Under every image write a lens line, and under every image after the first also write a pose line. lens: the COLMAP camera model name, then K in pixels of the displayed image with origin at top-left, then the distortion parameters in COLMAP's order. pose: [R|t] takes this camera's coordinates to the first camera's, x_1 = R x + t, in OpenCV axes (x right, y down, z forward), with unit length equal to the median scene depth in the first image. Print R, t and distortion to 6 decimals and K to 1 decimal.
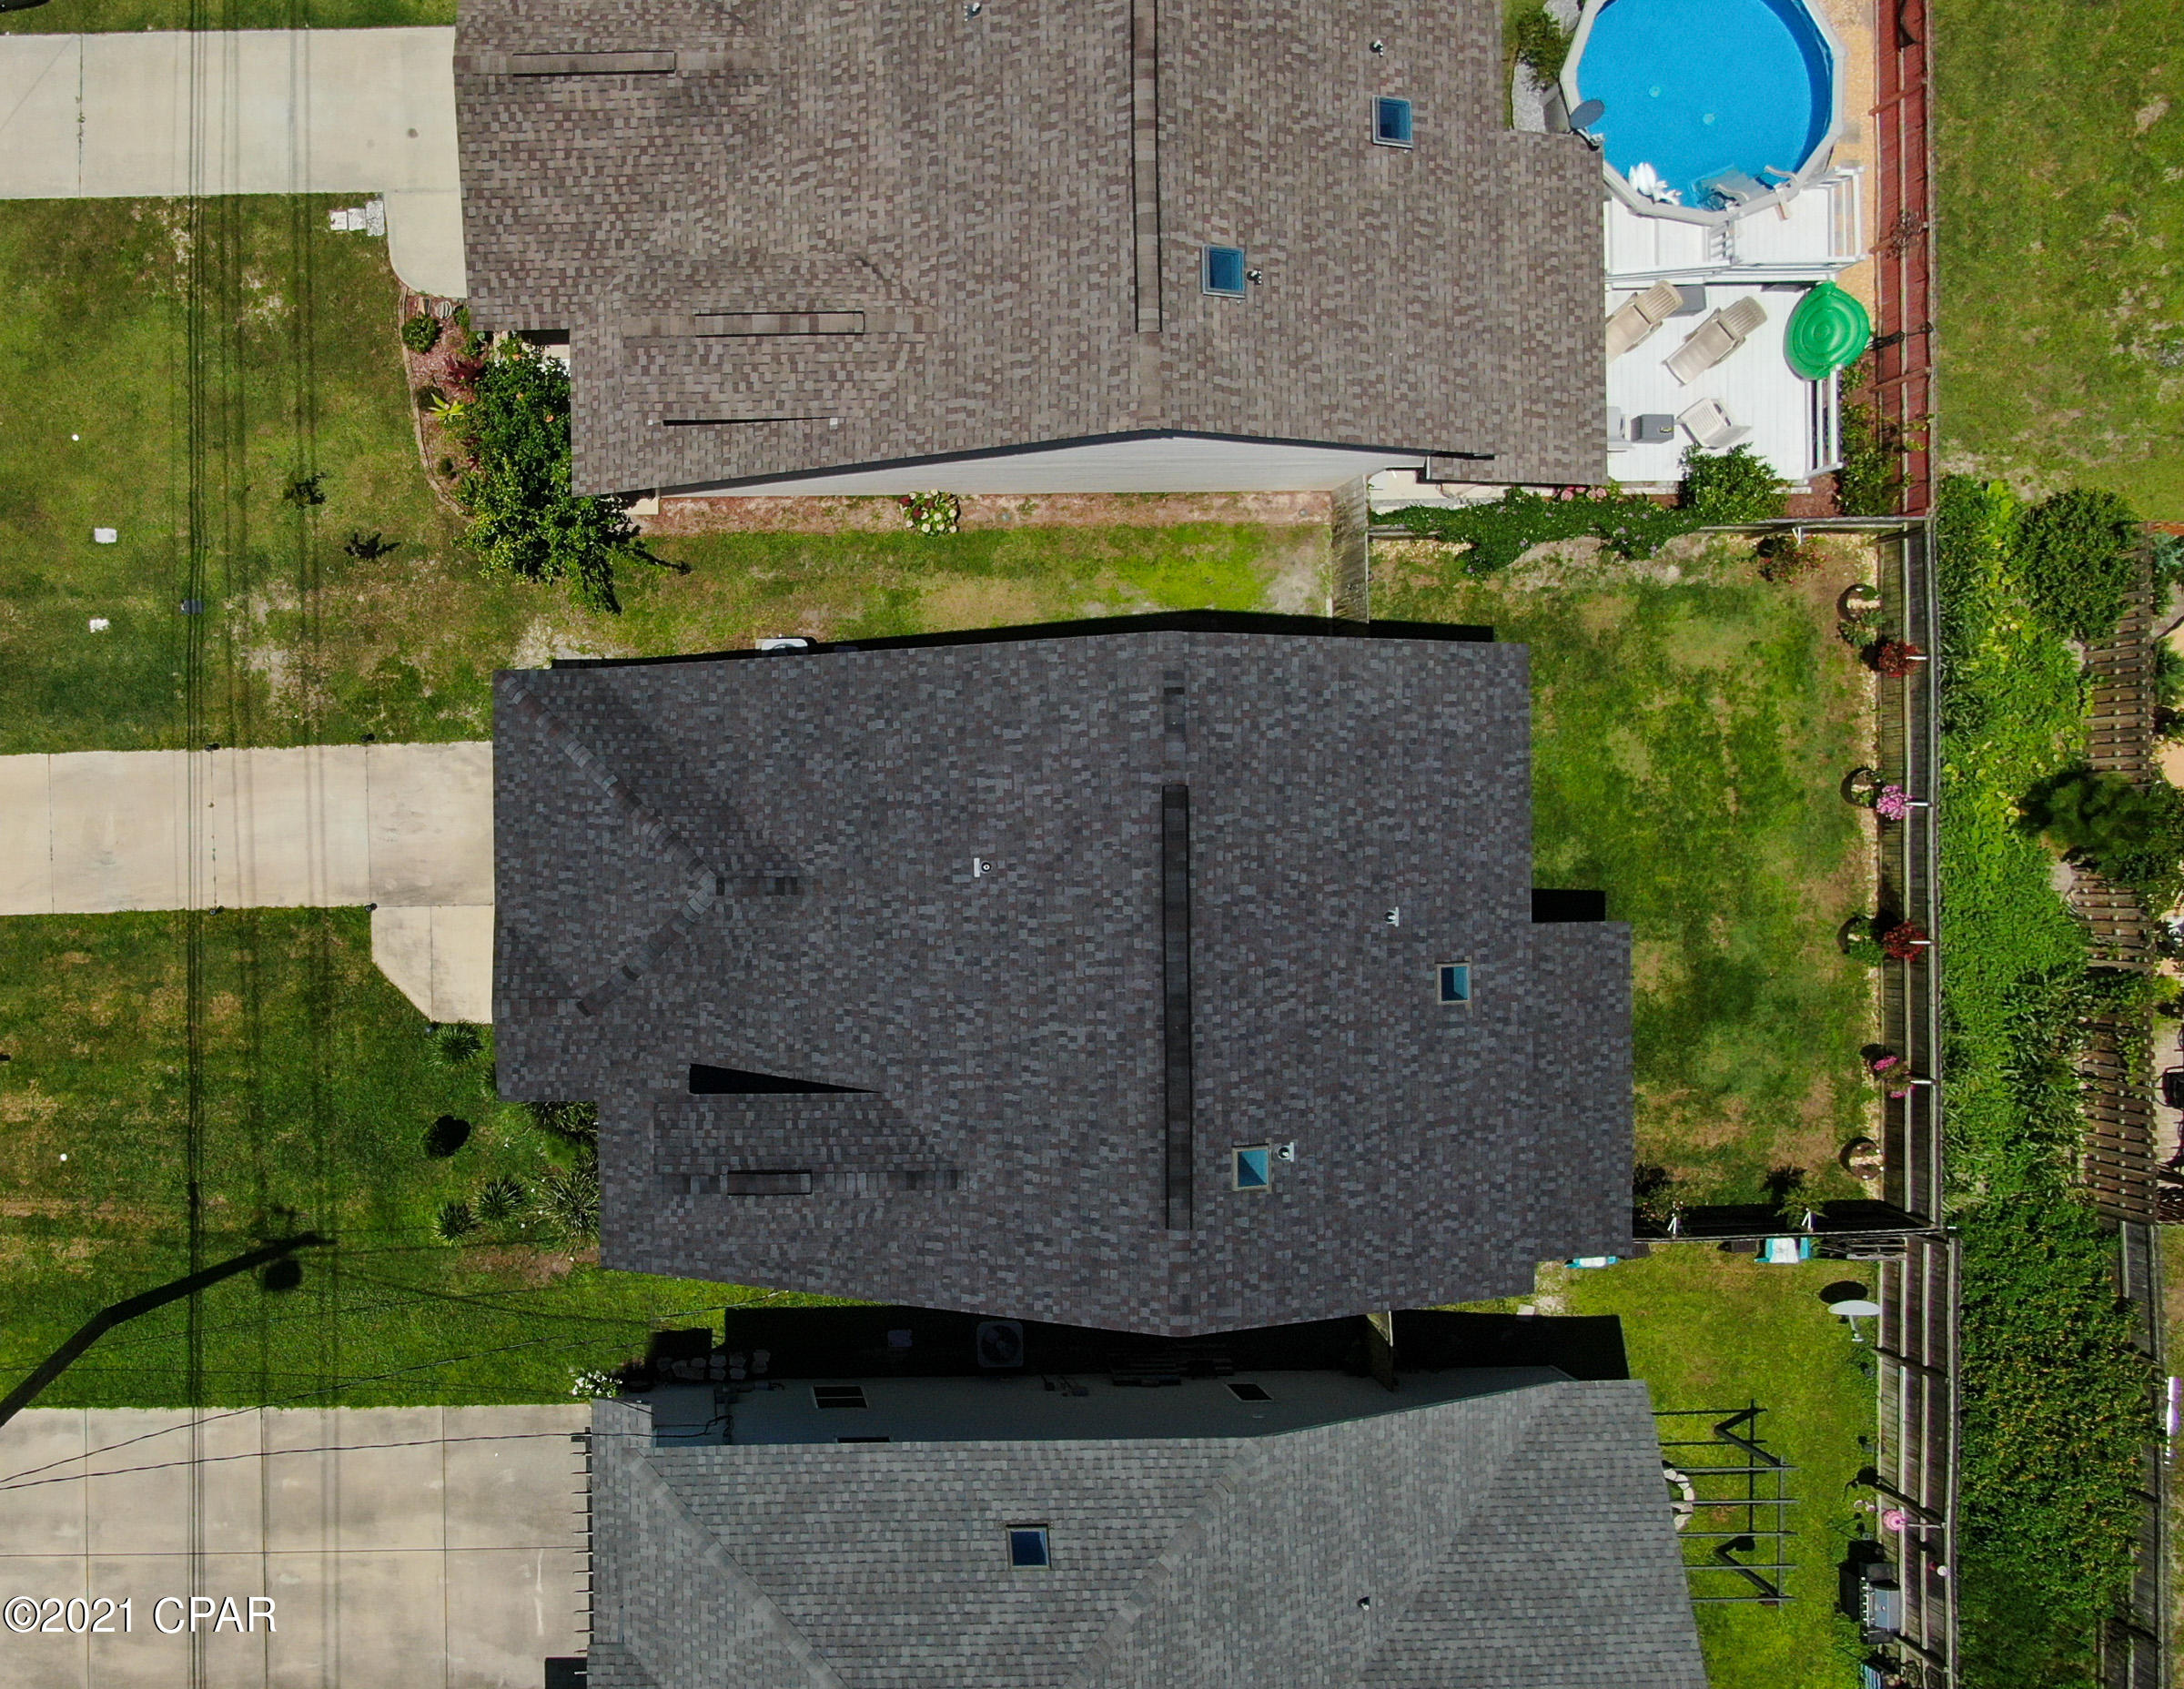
lens RADIAL K [[1807.0, 0, 1092.0], [0, 1807.0, 844.5], [0, 0, 1]] dist [-0.010830, -0.008499]
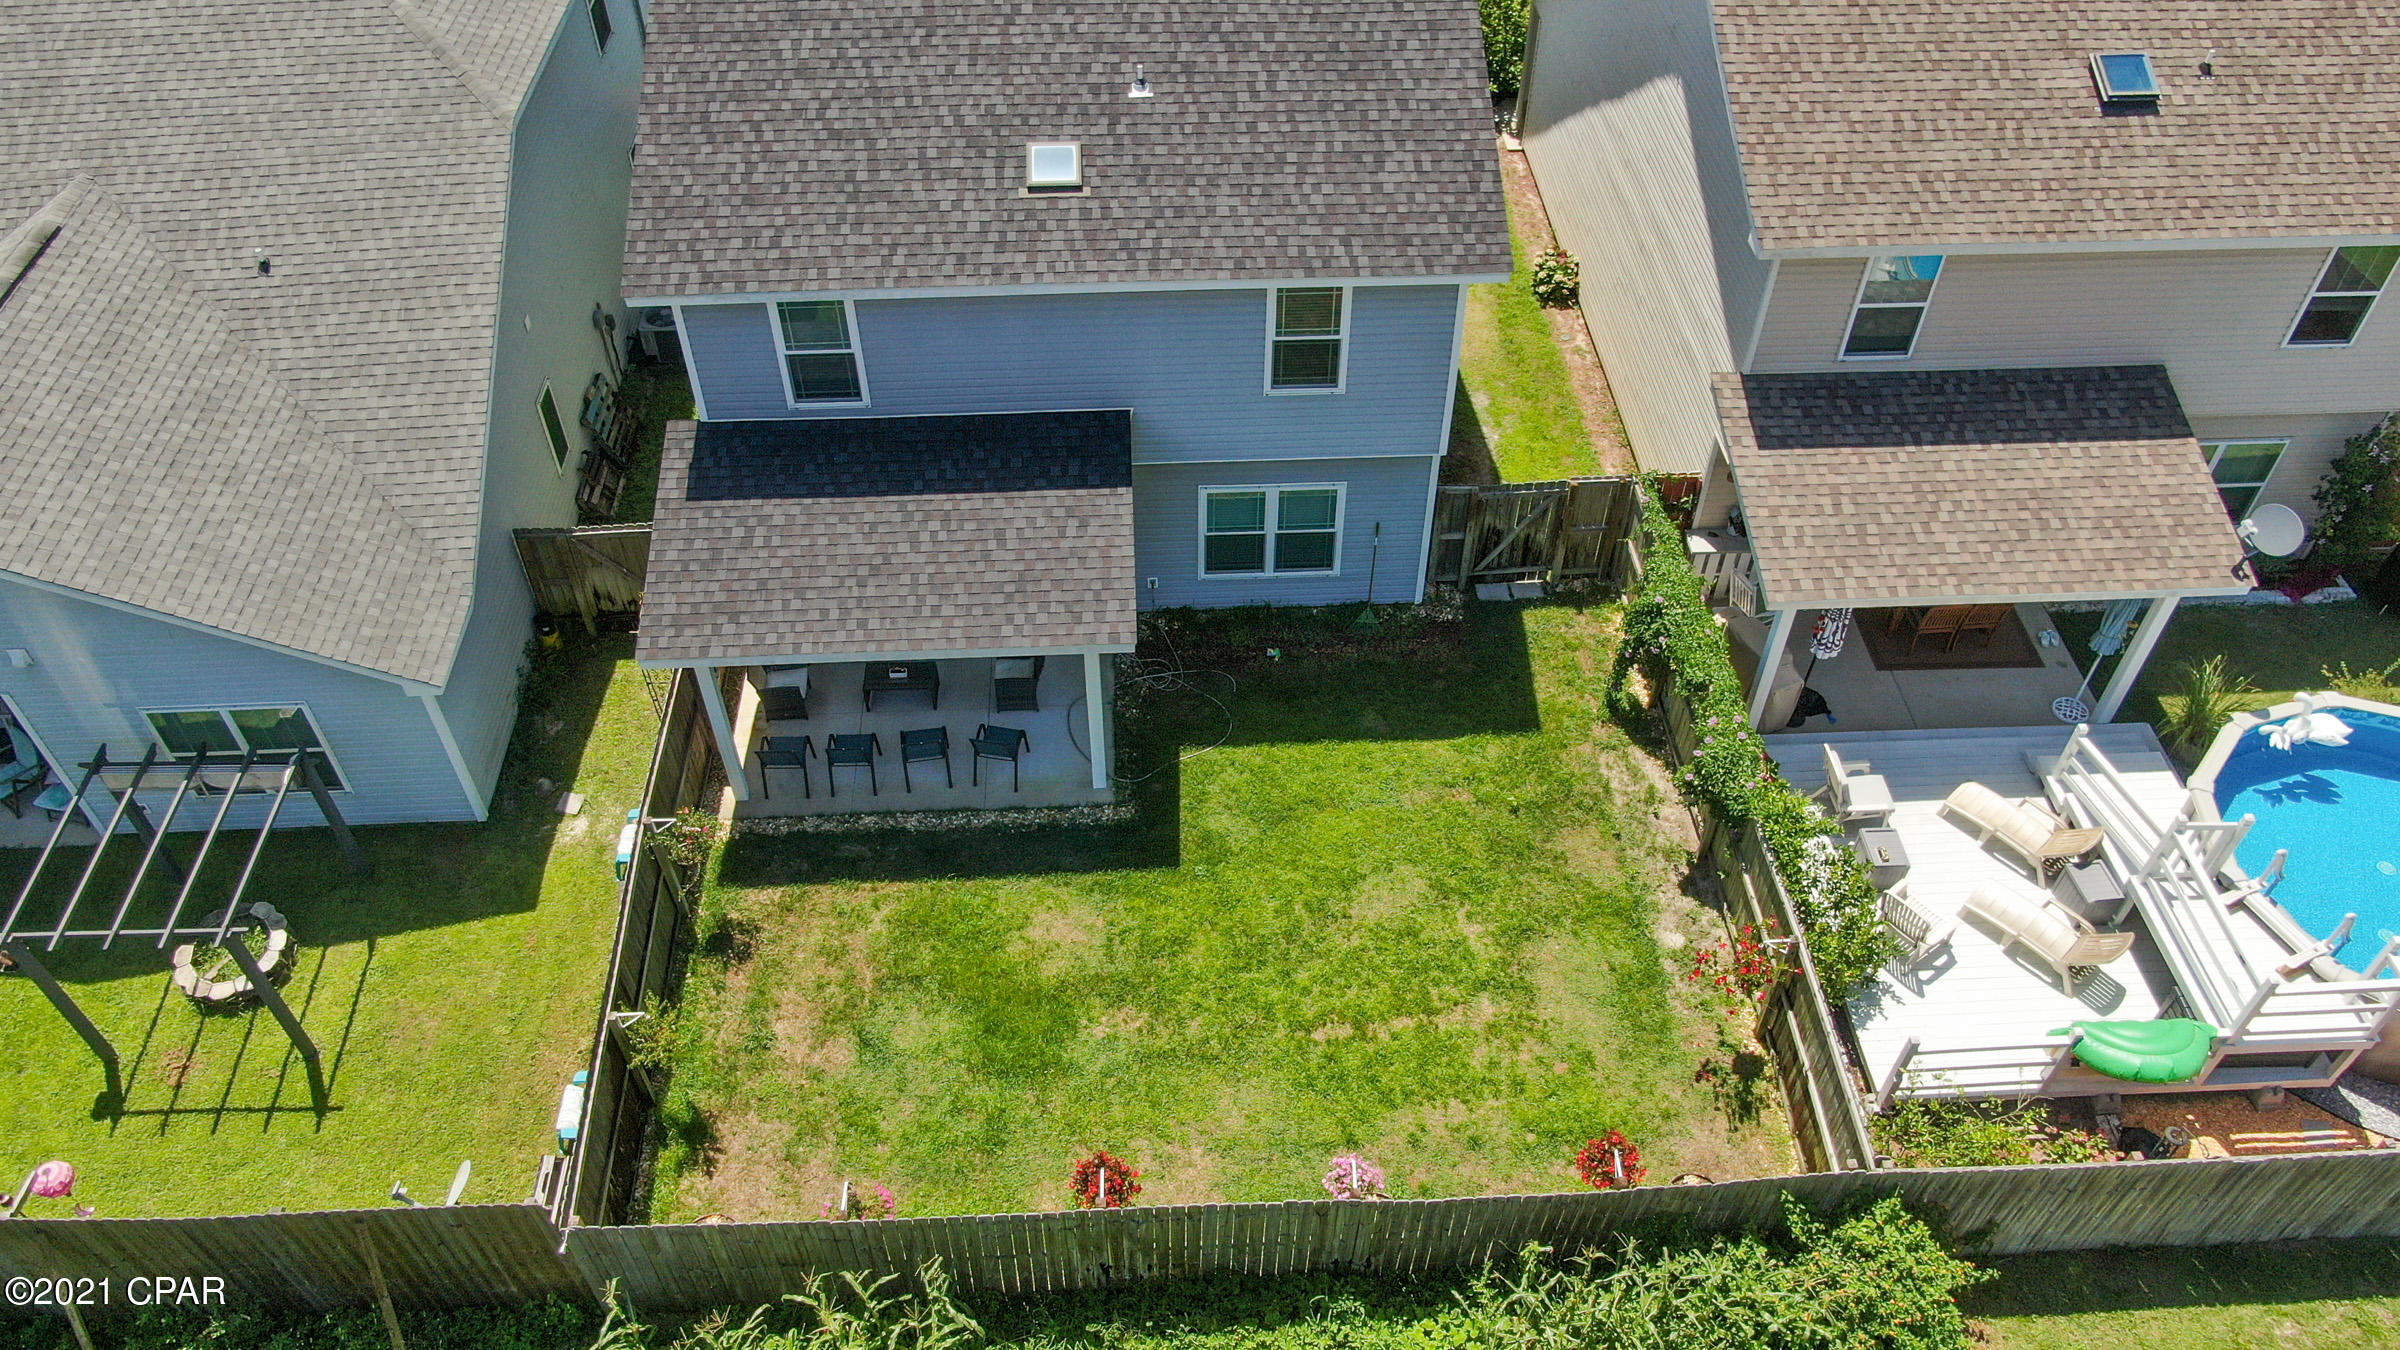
lens RADIAL K [[1711.2, 0, 1200.0], [0, 1711.2, 675.0], [0, 0, 1]] dist [-0.012036, -0.004409]
pose [[0.040381, 0.717923, -0.694950, 0.672657], [-0.999178, 0.031518, -0.025499, 0.031713], [0.003597, 0.695409, 0.718606, 0.493343]]
